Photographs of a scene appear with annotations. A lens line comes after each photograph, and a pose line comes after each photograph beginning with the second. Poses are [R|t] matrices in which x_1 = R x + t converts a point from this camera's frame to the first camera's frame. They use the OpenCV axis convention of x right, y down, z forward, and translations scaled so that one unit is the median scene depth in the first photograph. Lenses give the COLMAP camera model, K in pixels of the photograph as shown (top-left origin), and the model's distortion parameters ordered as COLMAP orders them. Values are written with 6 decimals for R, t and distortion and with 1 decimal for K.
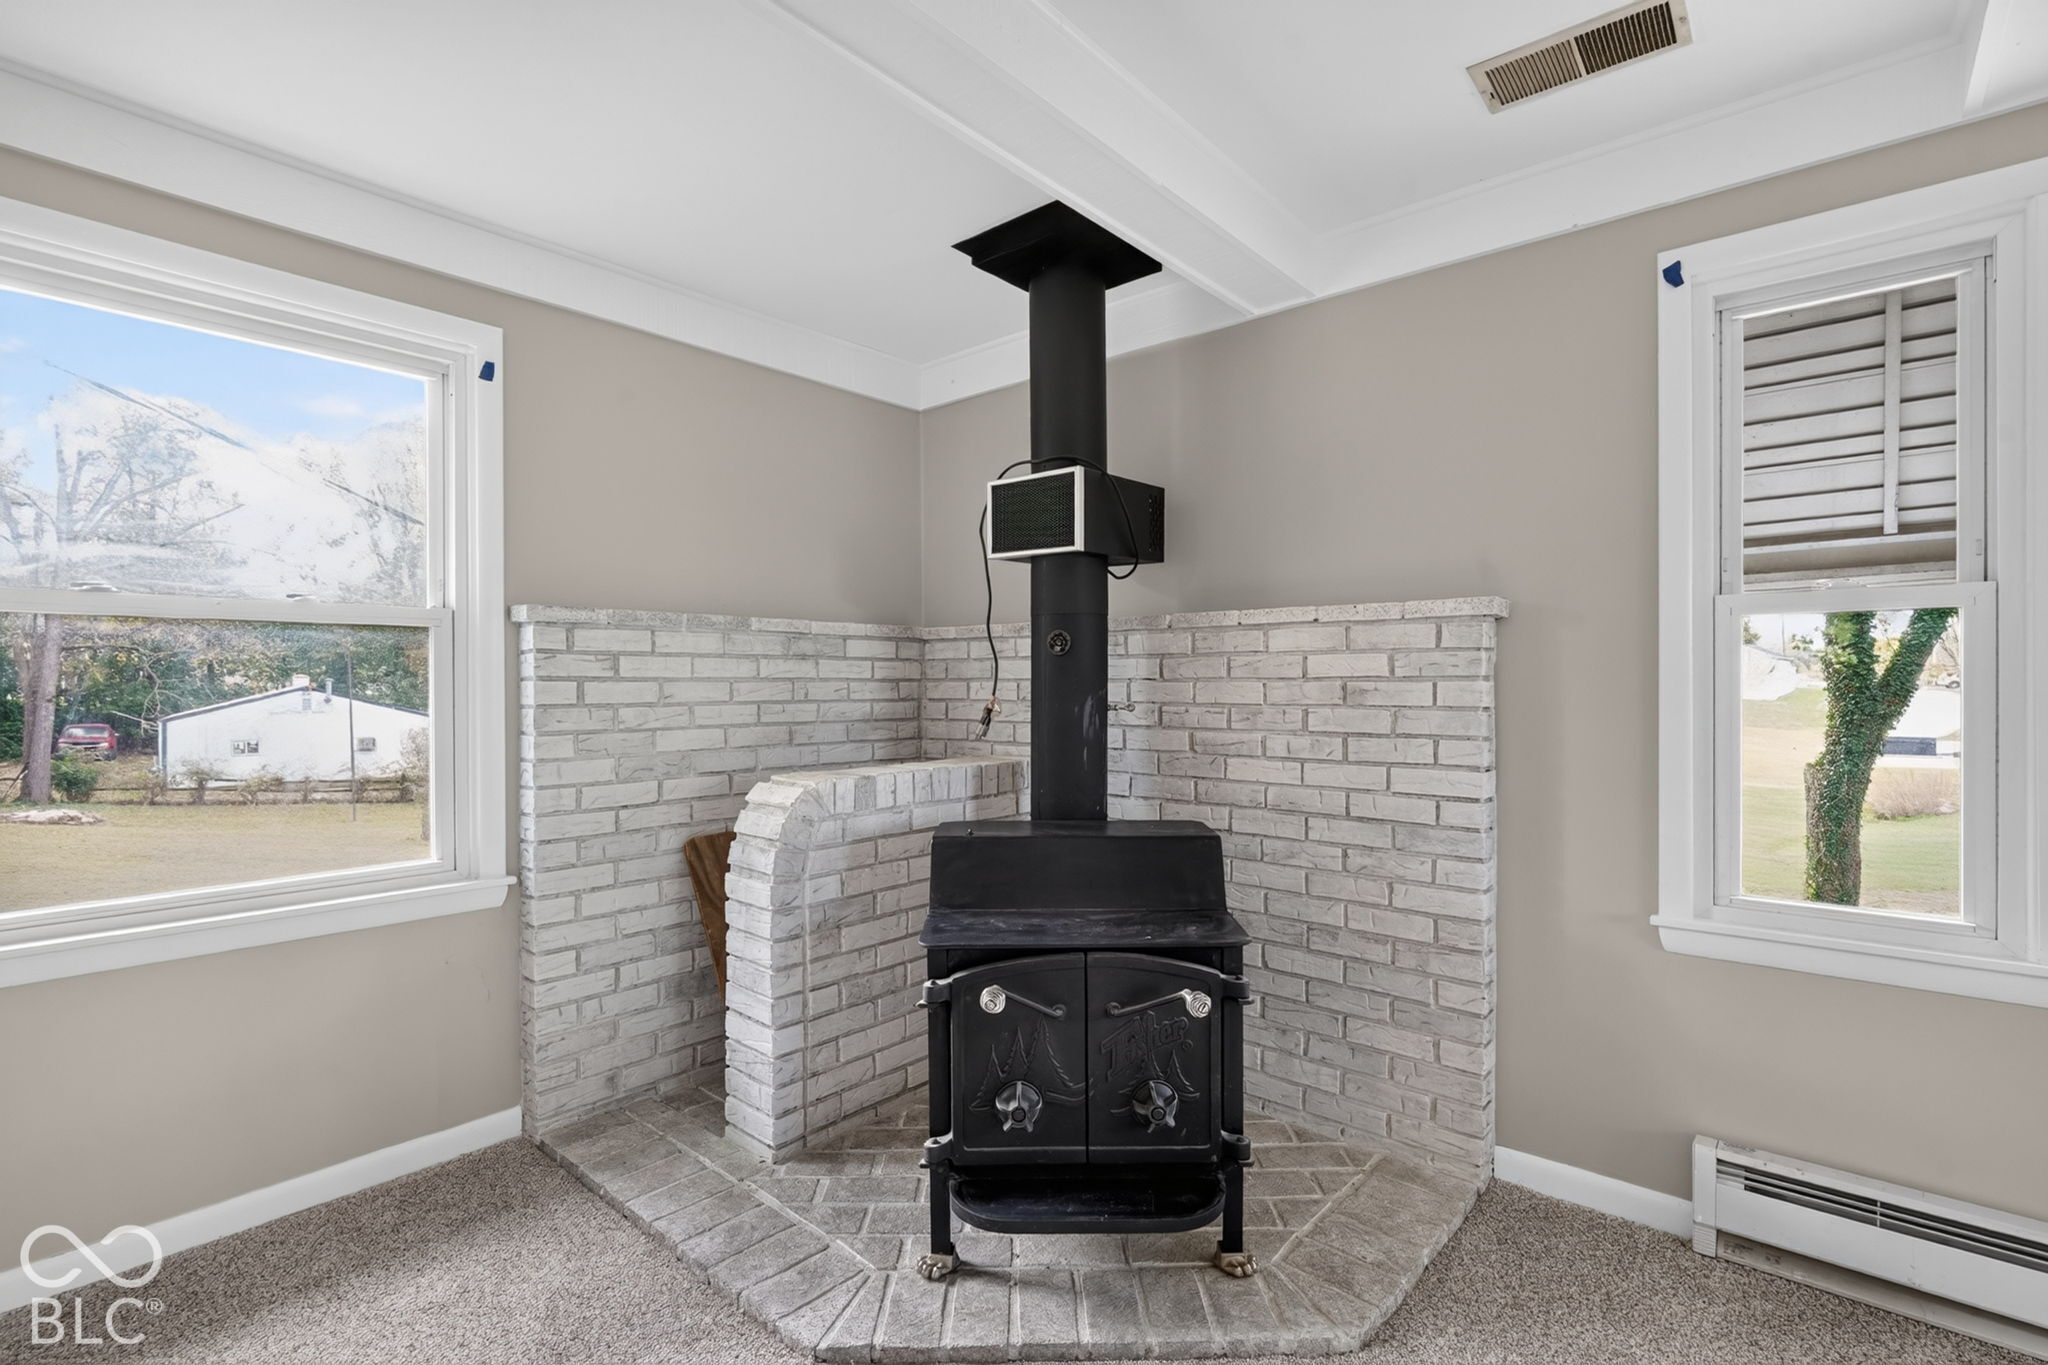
lens RADIAL K [[935.0, 0, 1025.7], [0, 935.0, 689.5], [0, 0, 1]] dist [-0.003310, -0.000126]
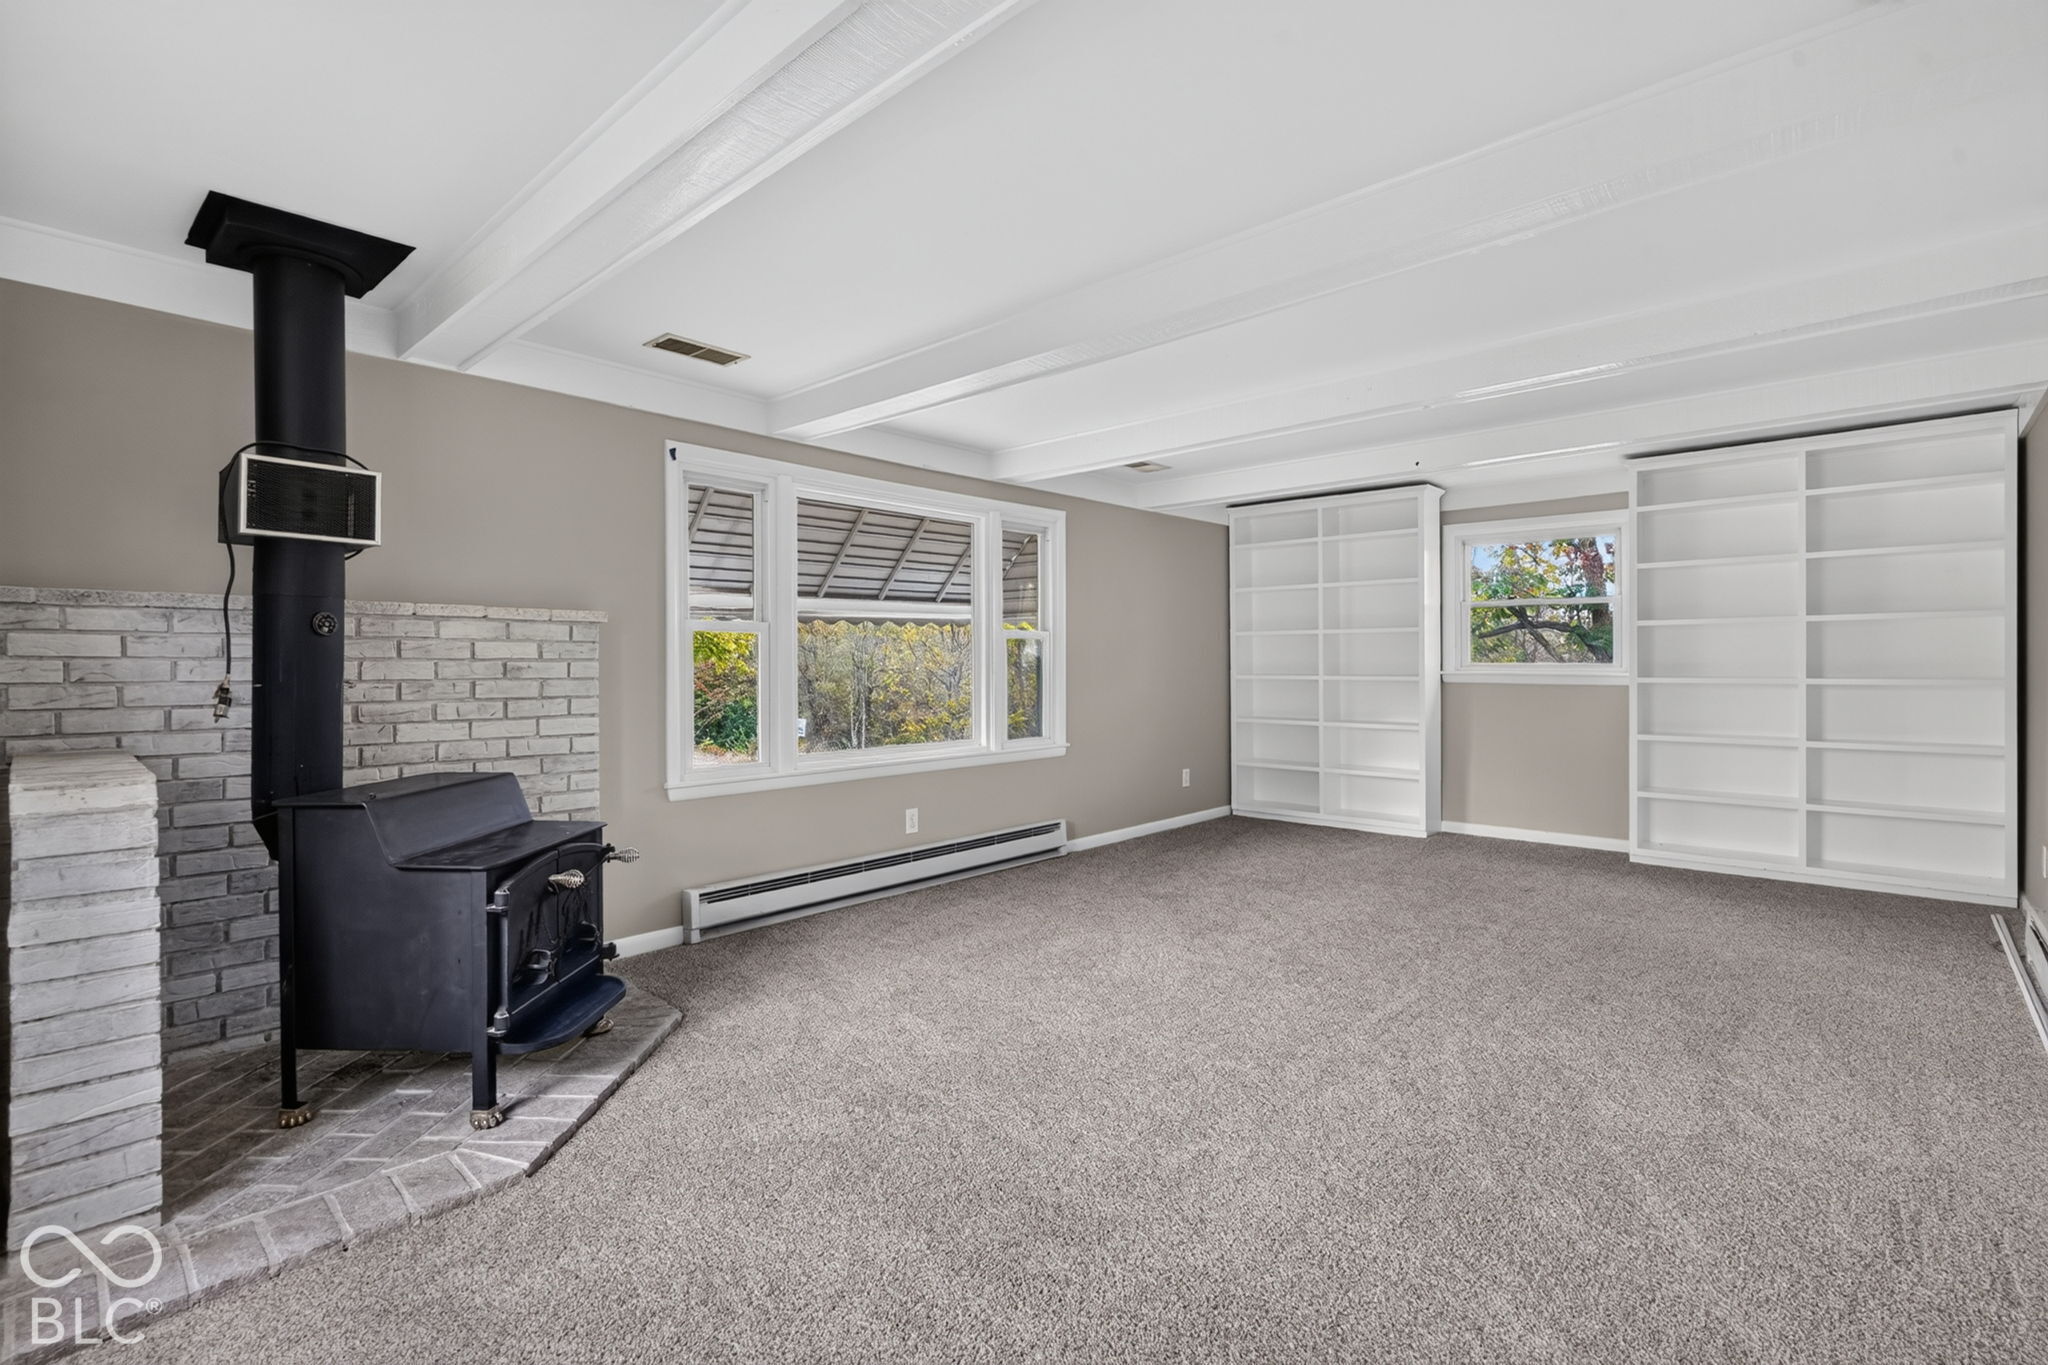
lens RADIAL K [[935.2, 0, 1028.9], [0, 935.2, 671.3], [0, 0, 1]] dist [-0.001760, 0.000298]
pose [[0.026466, -0.007989, 0.999618, -1.068780], [0.003109, 0.999964, 0.007909, -0.002832], [-0.999645, 0.002898, 0.026490, 0.177678]]
